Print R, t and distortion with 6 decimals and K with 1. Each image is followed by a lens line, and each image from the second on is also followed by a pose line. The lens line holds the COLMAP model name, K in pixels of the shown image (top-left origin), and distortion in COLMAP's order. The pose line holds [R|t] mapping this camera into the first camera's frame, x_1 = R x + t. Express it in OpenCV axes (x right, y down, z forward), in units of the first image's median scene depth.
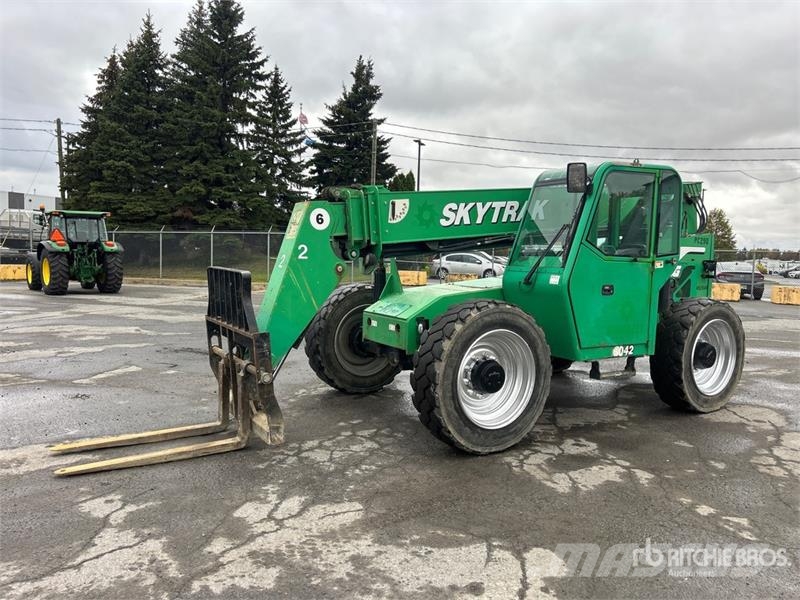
lens RADIAL K [[599.1, 0, 399.0], [0, 599.1, 299.7], [0, 0, 1]] dist [0.047273, -0.051676]
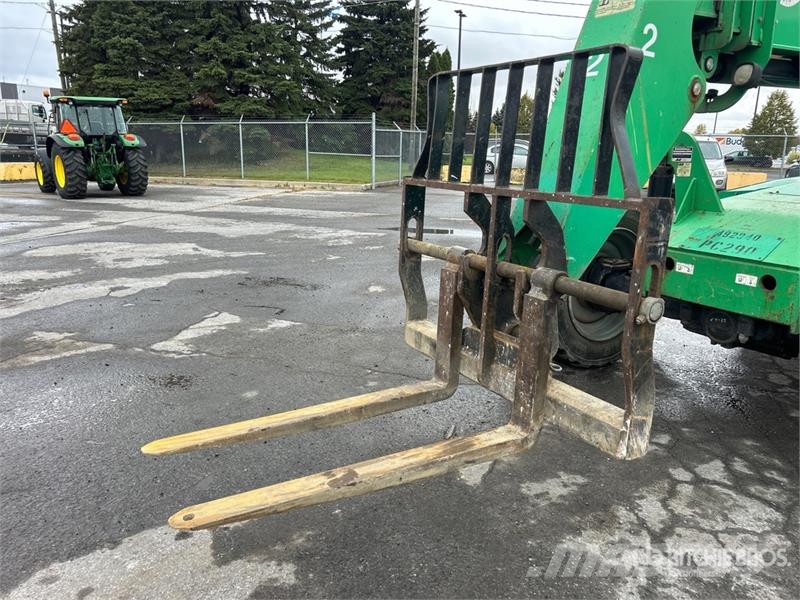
lens RADIAL K [[599.1, 0, 397.6], [0, 599.1, 295.3], [0, 0, 1]] dist [0.047273, -0.051676]
pose [[0.999887, -0.008949, -0.012066, -0.096205], [0.010833, 0.985998, 0.166402, -0.010625], [0.010408, -0.166514, 0.985984, 0.132026]]
